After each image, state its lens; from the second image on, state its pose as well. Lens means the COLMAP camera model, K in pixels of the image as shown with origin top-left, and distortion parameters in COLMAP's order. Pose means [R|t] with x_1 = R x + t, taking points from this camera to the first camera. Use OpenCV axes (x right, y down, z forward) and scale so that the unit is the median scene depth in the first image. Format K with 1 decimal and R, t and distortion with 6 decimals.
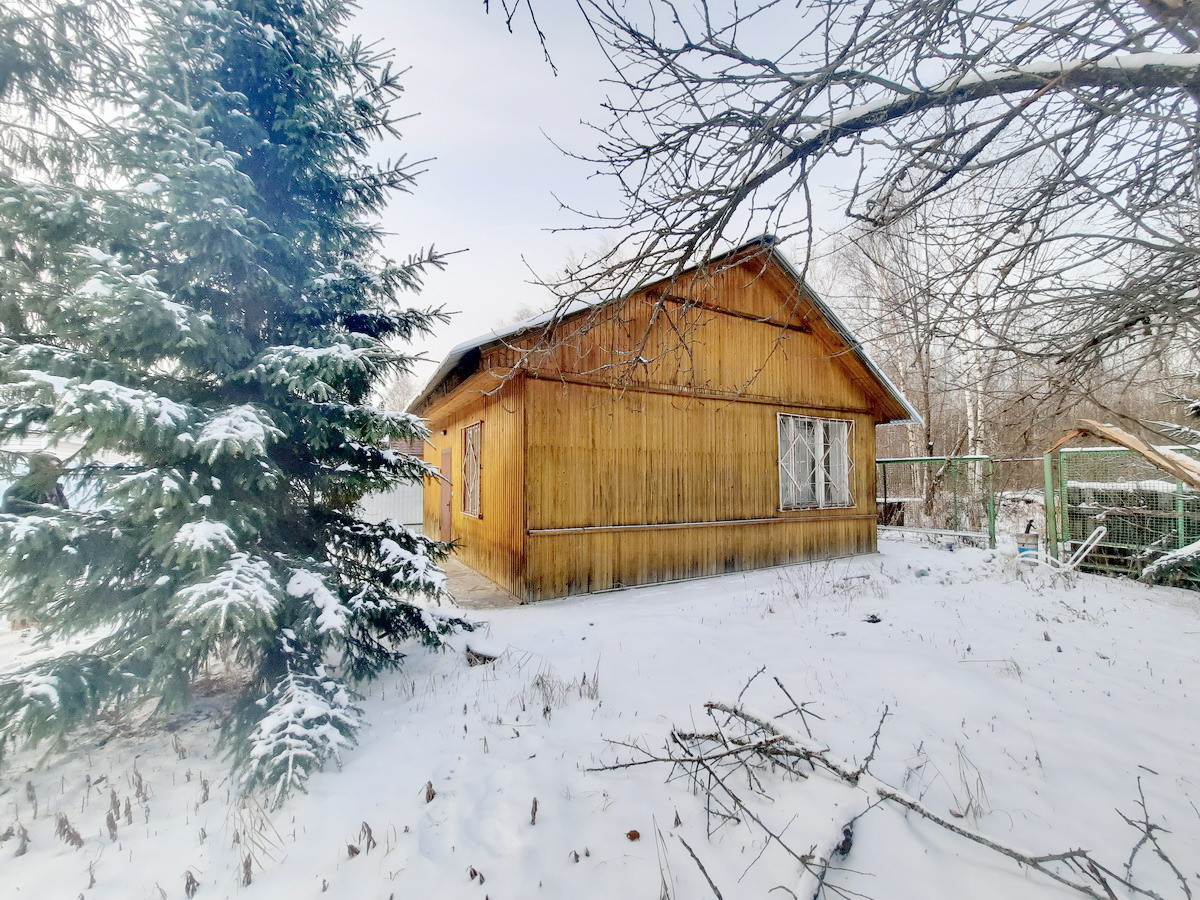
lens RADIAL K [[476.4, 0, 608.7], [0, 476.4, 451.1], [0, 0, 1]] dist [-0.022151, 0.000347]
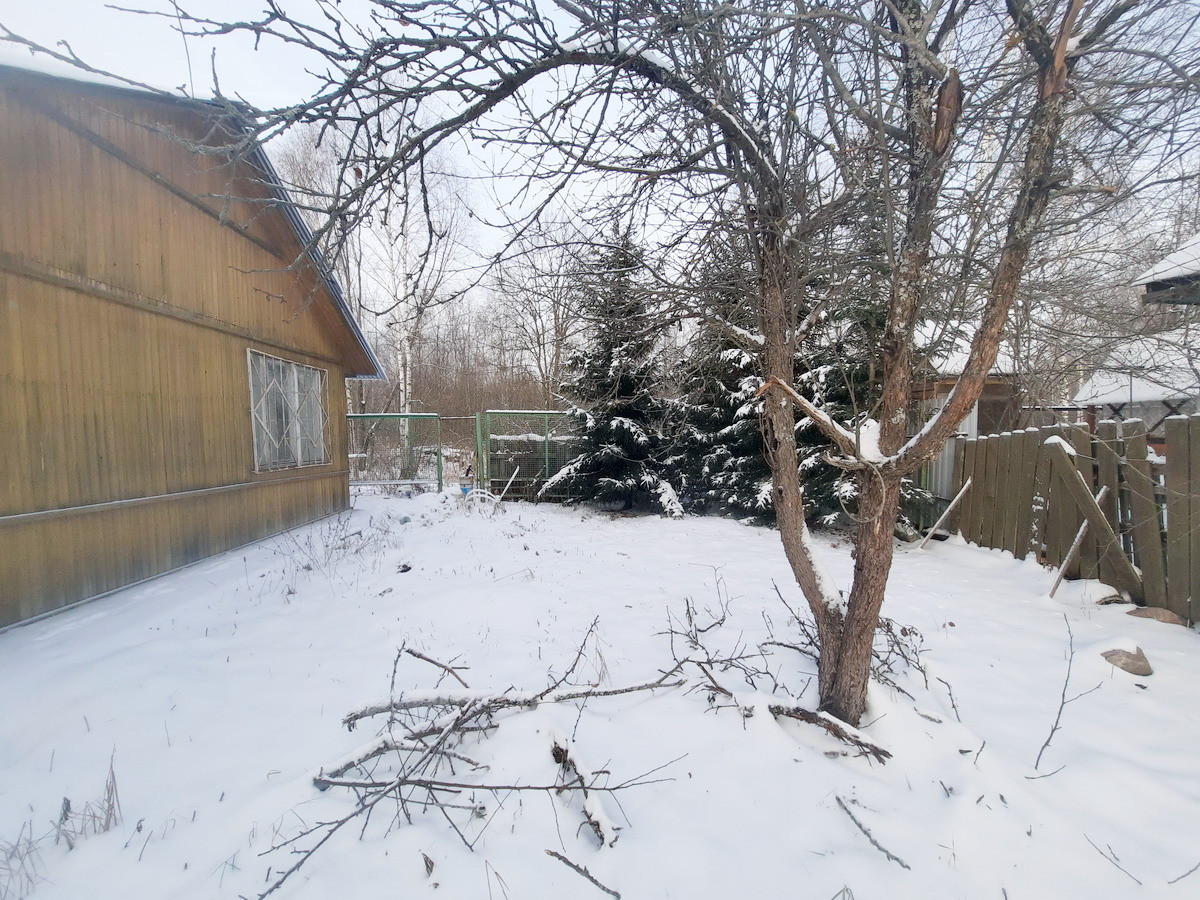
lens RADIAL K [[476.4, 0, 606.0], [0, 476.4, 458.5], [0, 0, 1]] dist [-0.022151, 0.000347]
pose [[0.421879, -0.050448, 0.905247, -0.115438], [-0.040593, 0.996399, 0.074446, 0.019772], [-0.905743, -0.068153, 0.418312, 0.141587]]
